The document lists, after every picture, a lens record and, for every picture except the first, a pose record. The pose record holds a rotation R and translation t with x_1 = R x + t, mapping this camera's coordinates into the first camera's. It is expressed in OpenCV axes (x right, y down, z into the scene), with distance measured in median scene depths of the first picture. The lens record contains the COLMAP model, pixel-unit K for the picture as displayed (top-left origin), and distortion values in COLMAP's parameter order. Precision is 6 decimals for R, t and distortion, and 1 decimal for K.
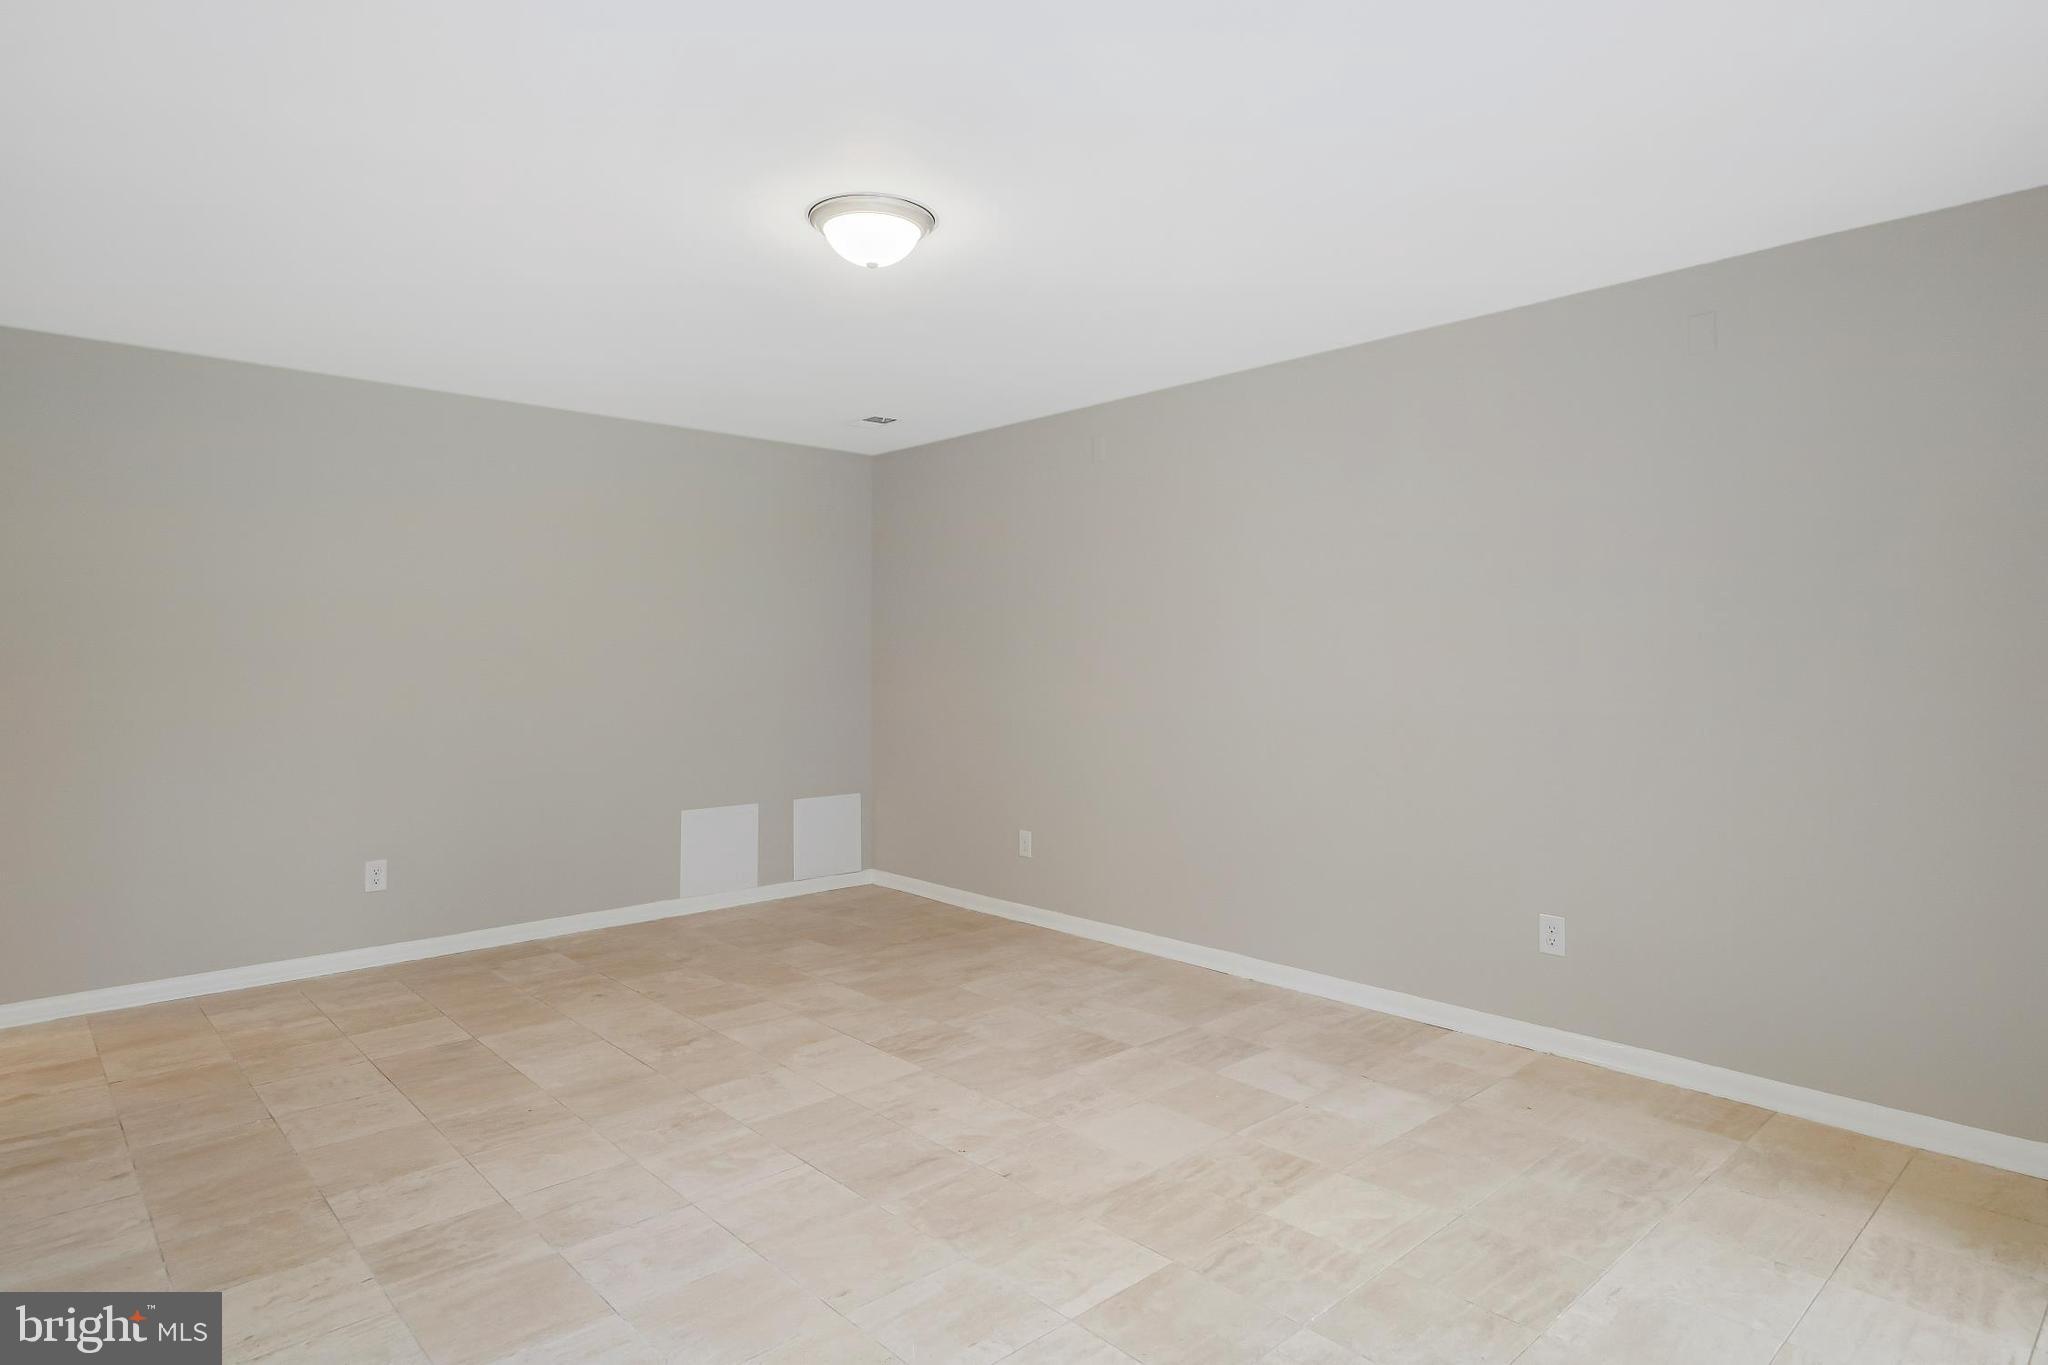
lens RADIAL K [[1125.2, 0, 989.9], [0, 1125.2, 665.5], [0, 0, 1]] dist [0.005170, 0.002267]
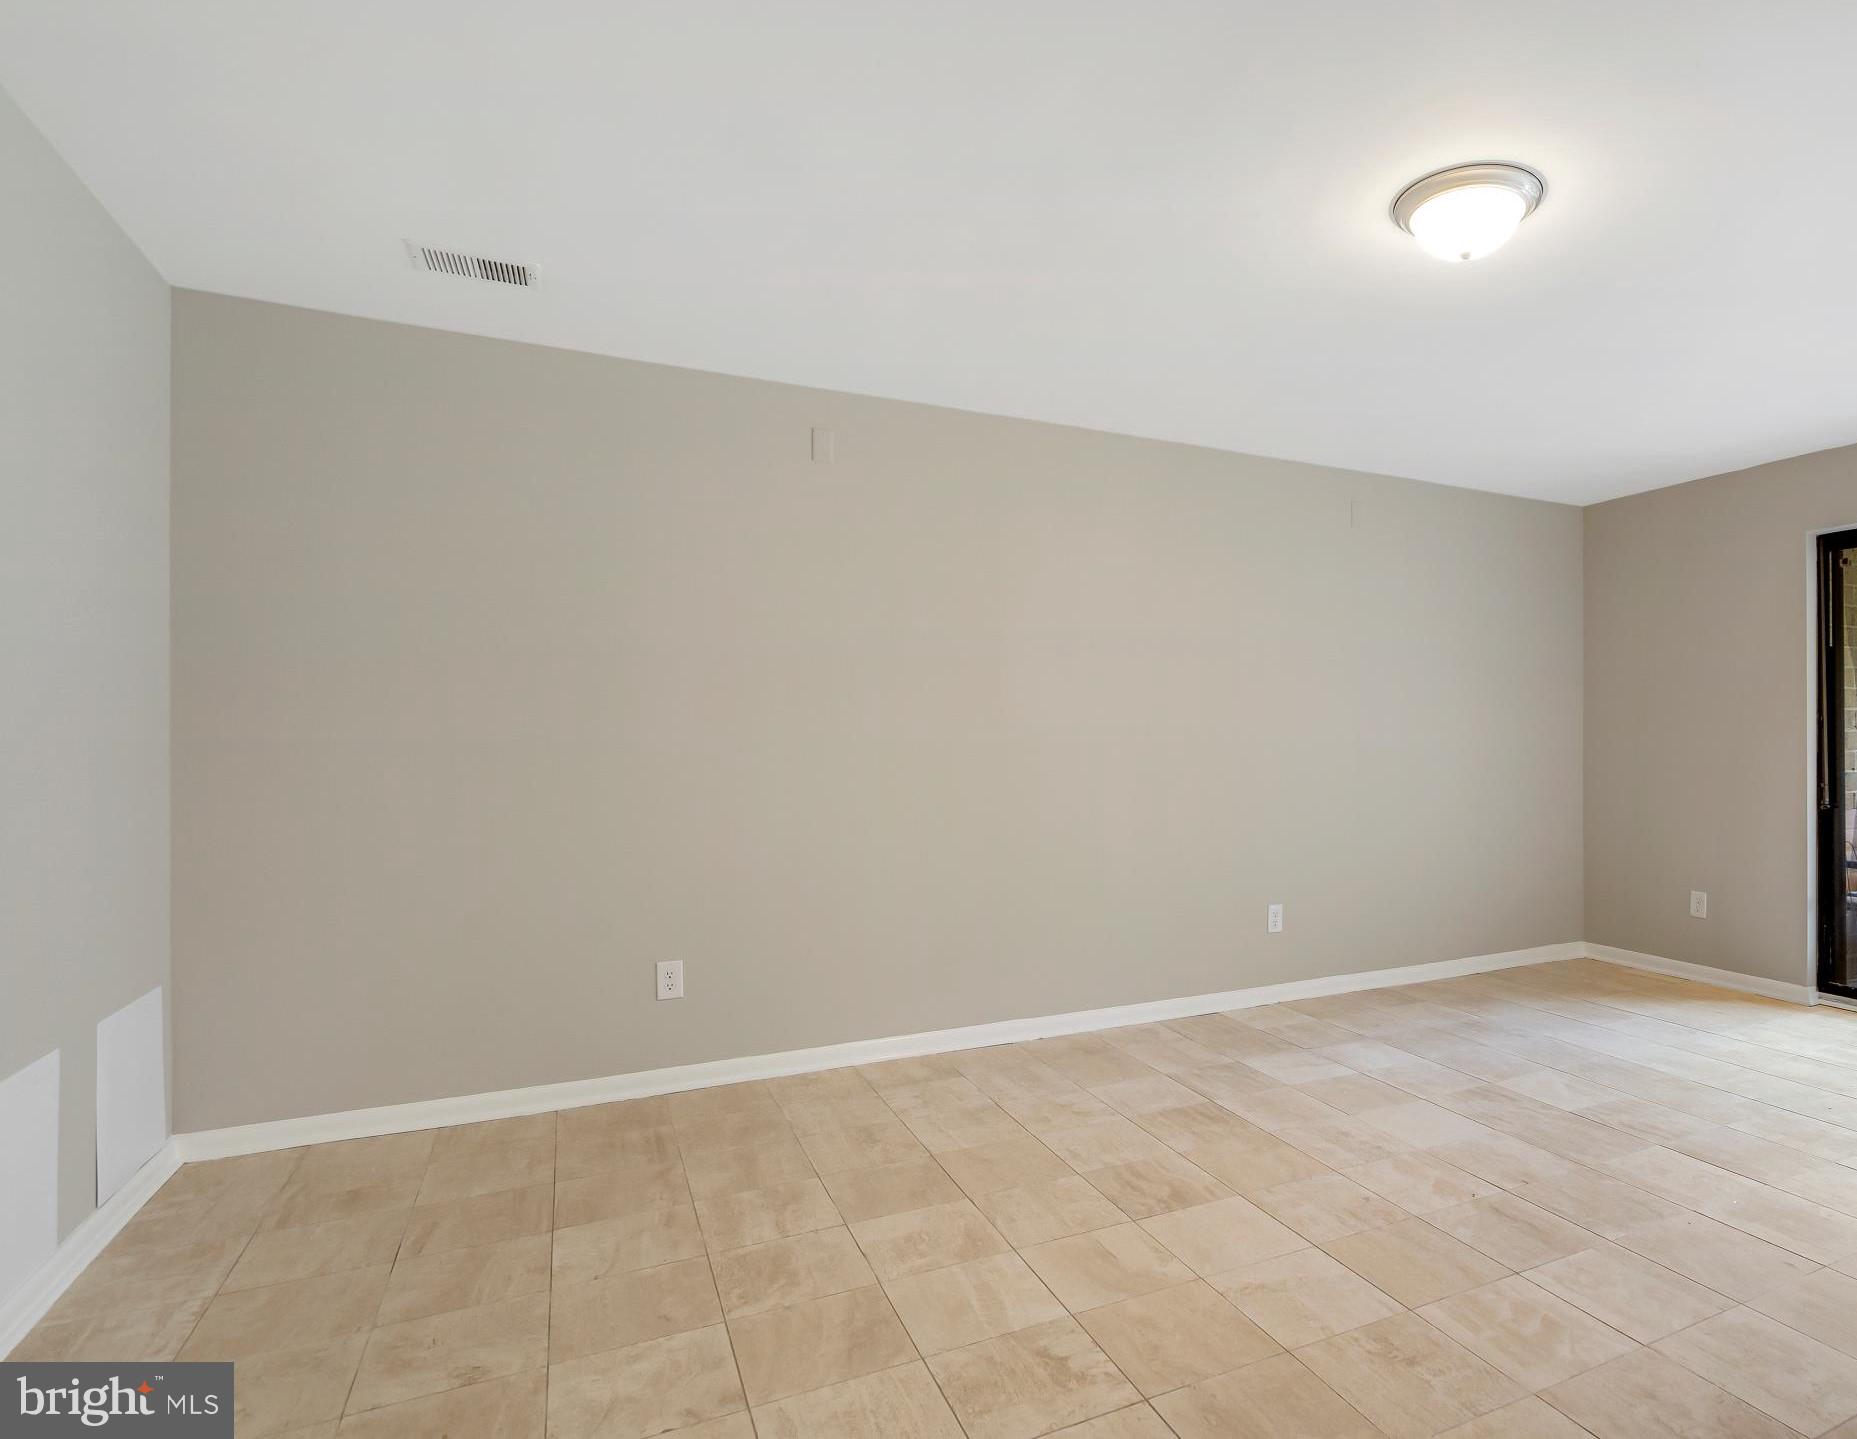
lens RADIAL K [[1048.4, 0, 1120.5], [0, 1048.4, 744.0], [0, 0, 1]] dist [0.004007, 0.000148]
pose [[0.231197, 0.000074, 0.972907, -0.804498], [0.002984, 0.999995, -0.000786, 0.019491], [-0.972902, 0.003084, 0.231196, 0.861620]]
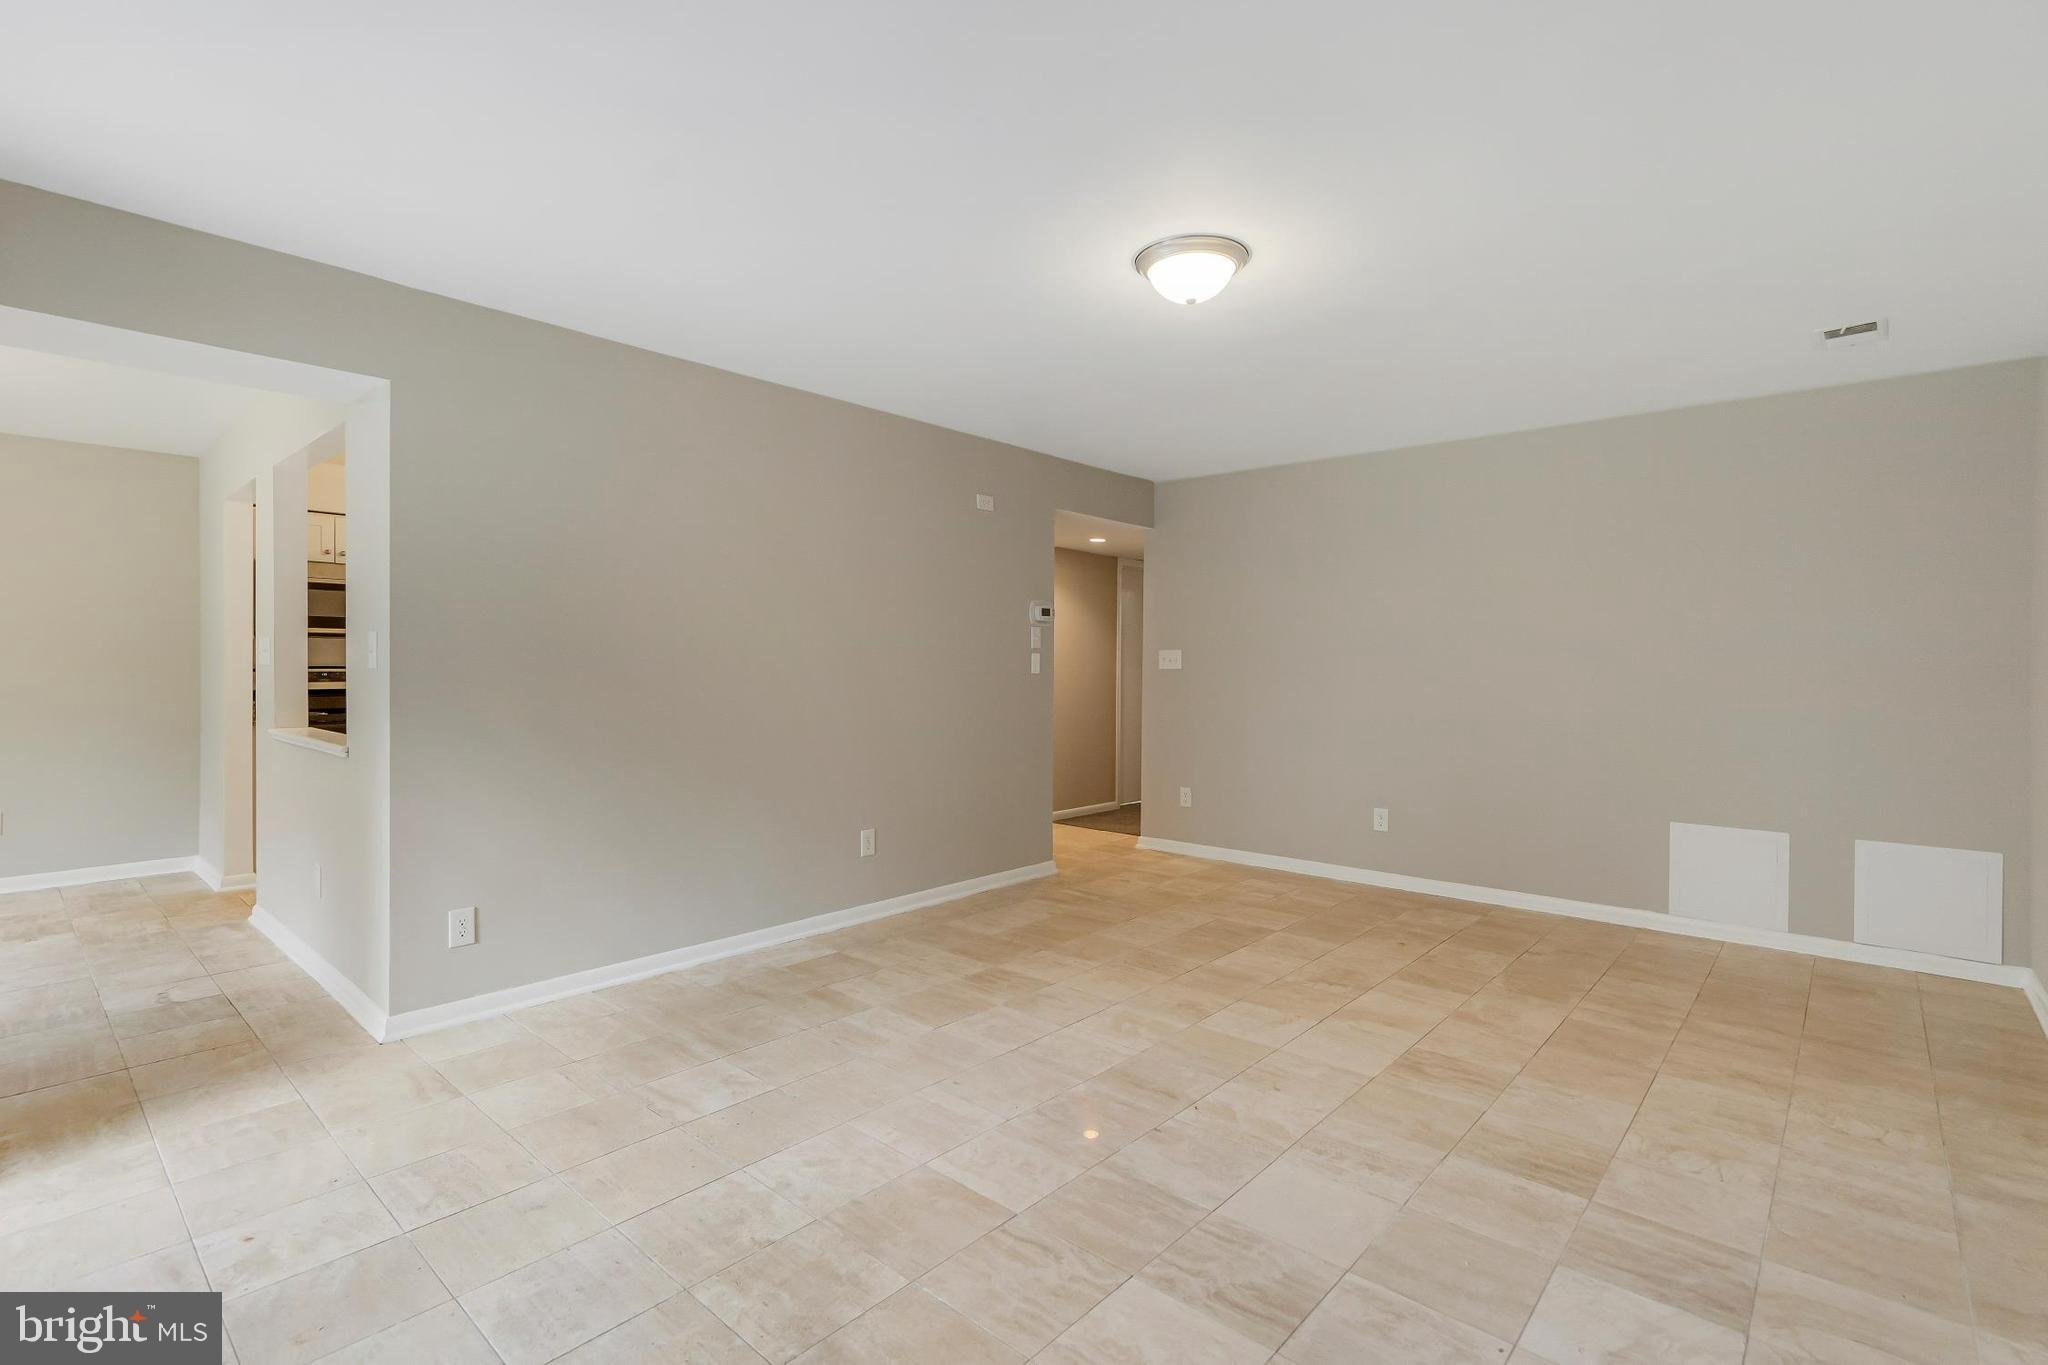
lens RADIAL K [[923.8, 0, 1030.1], [0, 923.8, 676.2], [0, 0, 1]] dist [-0.006601, 0.003099]
pose [[0.127601, 0.014540, -0.991719, 0.655116], [-0.011651, 0.999846, 0.013160, 0.005026], [0.991757, 0.009875, 0.127751, 0.572688]]
